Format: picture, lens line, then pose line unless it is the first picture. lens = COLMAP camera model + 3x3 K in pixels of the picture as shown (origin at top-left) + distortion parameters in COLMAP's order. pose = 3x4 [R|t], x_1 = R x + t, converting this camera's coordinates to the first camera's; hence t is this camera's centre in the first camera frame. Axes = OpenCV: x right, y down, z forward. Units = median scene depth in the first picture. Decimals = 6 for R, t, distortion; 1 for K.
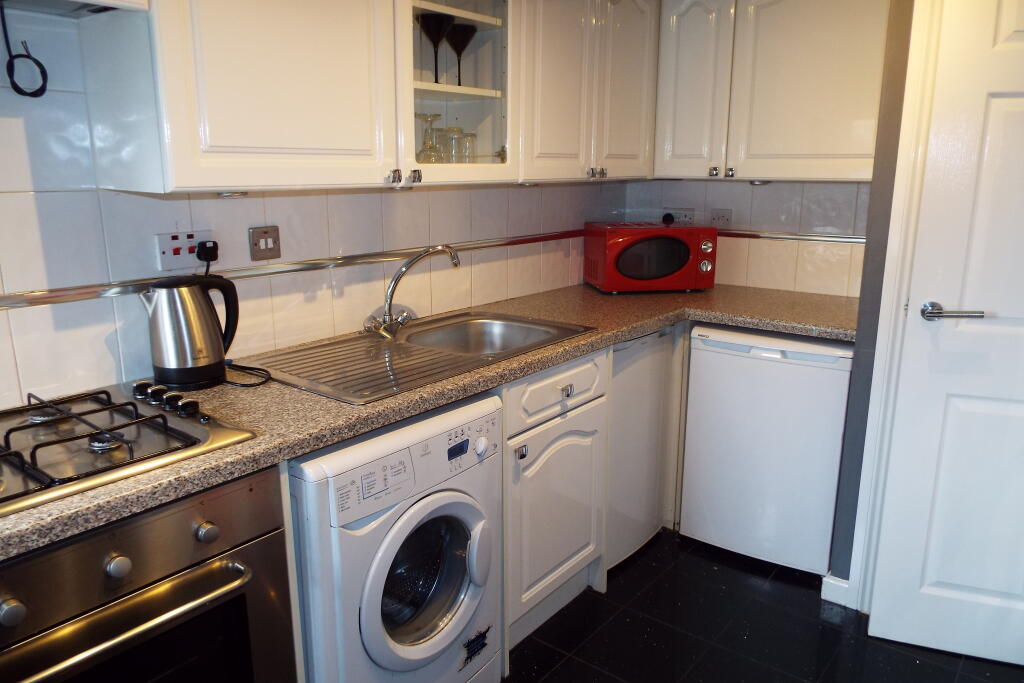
lens RADIAL K [[750.4, 0, 512.0], [0, 750.4, 341.5], [0, 0, 1]] dist [0.007730, 0.002618]
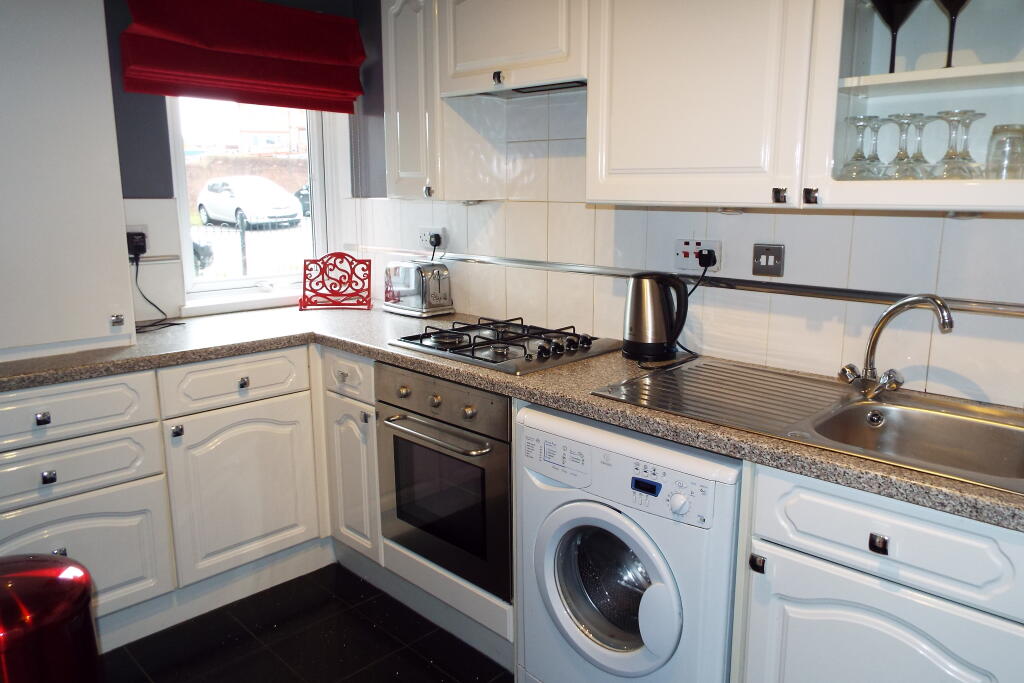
lens RADIAL K [[750.4, 0, 512.0], [0, 750.4, 341.5], [0, 0, 1]] dist [0.007730, 0.002618]
pose [[-0.119314, 0.201926, -0.972106, 0.801165], [-0.222441, 0.948774, 0.224381, -0.195093], [0.967618, 0.243008, -0.068285, 0.835630]]
